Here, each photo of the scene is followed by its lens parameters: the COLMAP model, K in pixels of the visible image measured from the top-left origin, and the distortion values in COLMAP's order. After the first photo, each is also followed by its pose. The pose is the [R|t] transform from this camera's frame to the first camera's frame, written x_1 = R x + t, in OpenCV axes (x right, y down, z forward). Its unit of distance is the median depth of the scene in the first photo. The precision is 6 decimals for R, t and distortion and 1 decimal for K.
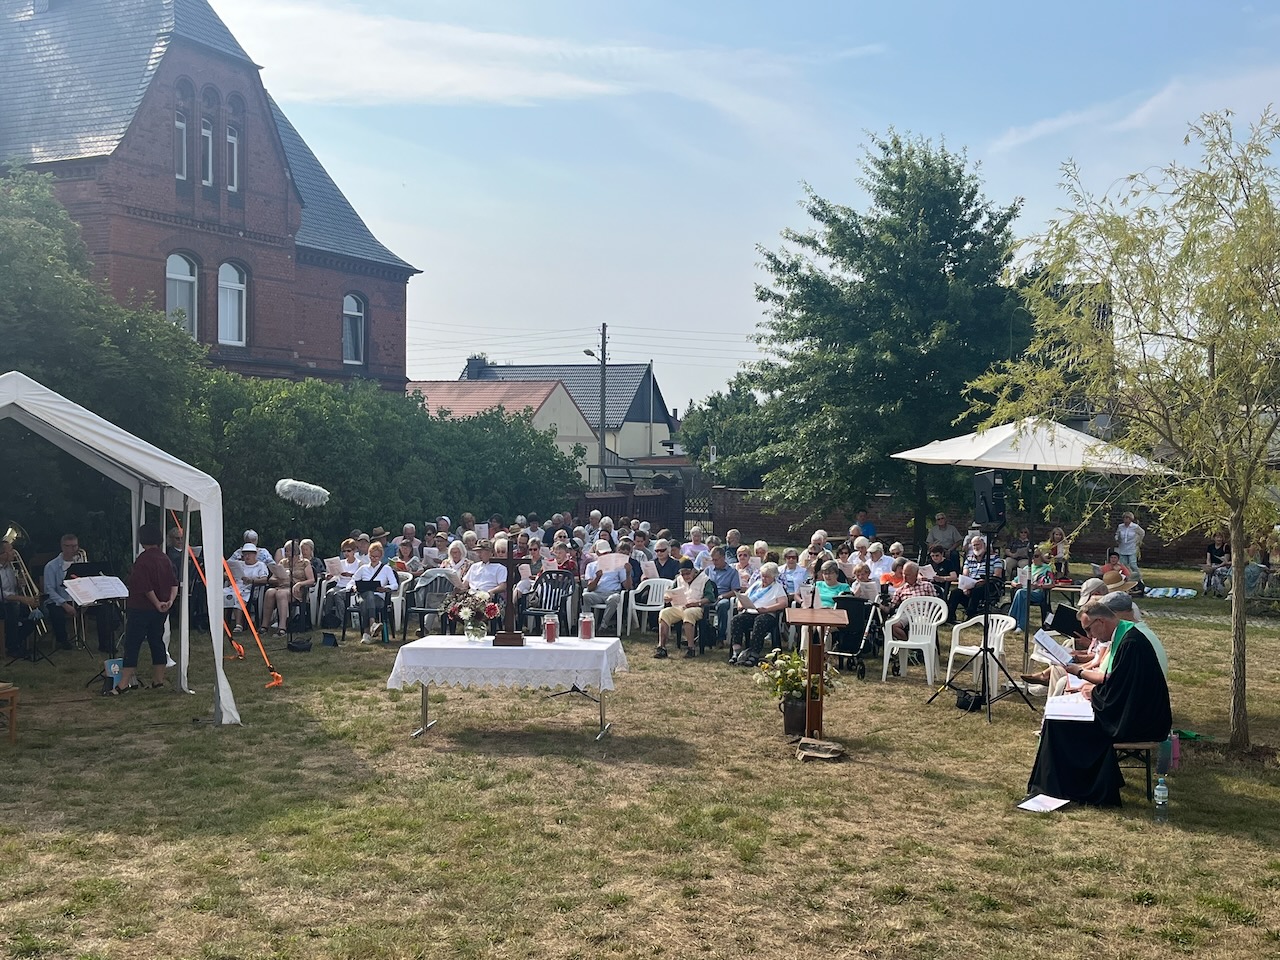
lens RADIAL K [[1381.1, 0, 643.2], [0, 1381.1, 478.7], [0, 0, 1]] dist [0.082279, 0.000000]
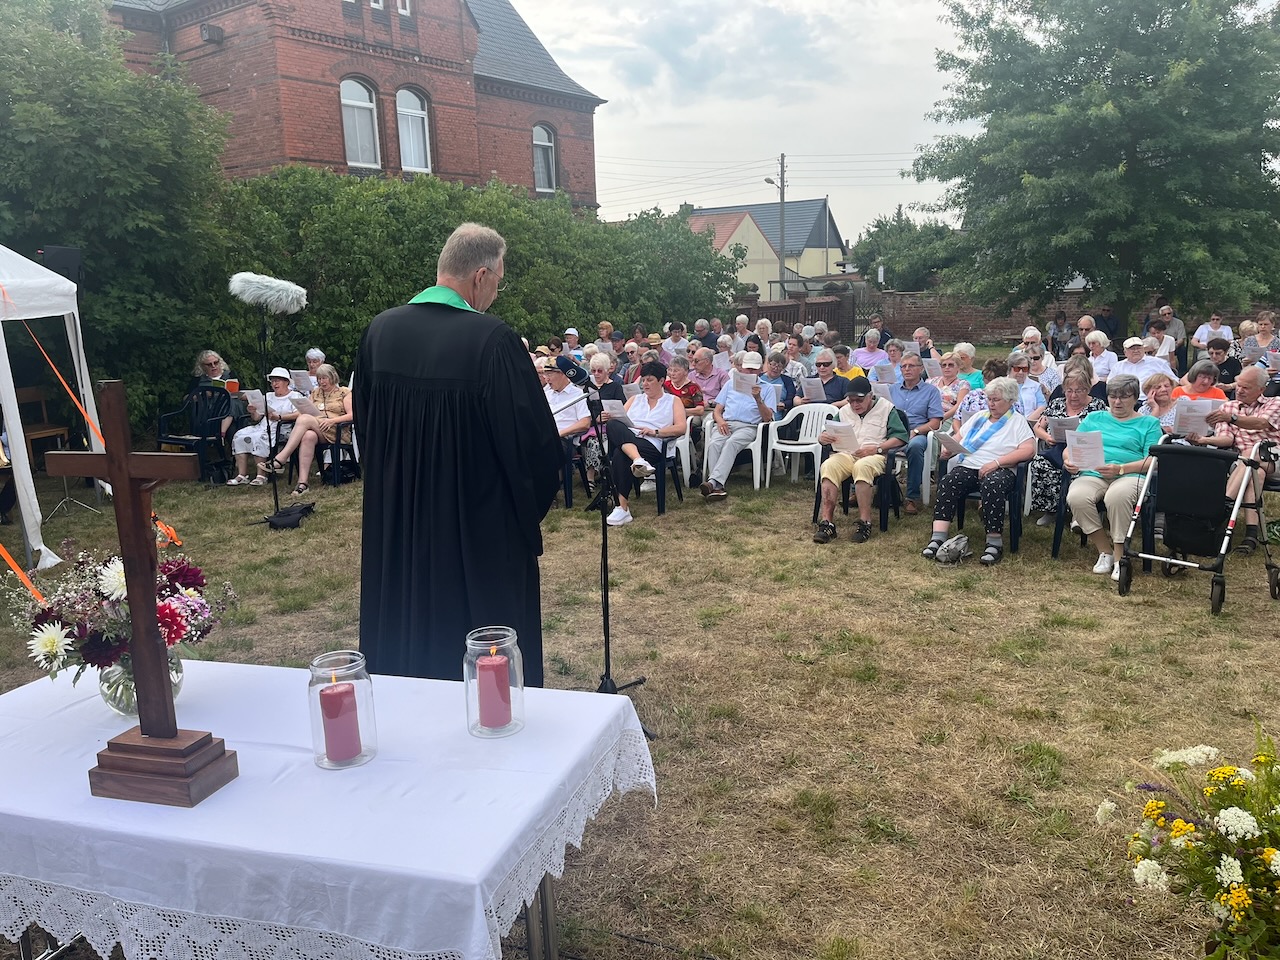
lens RADIAL K [[965.8, 0, 646.6], [0, 965.8, 481.1], [0, 0, 1]] dist [0.060566, -0.075583]
pose [[0.983315, -0.008530, -0.181709, 0.008616], [0.041252, 0.983333, 0.177075, 0.011894], [0.177170, -0.181616, 0.967278, 0.281558]]
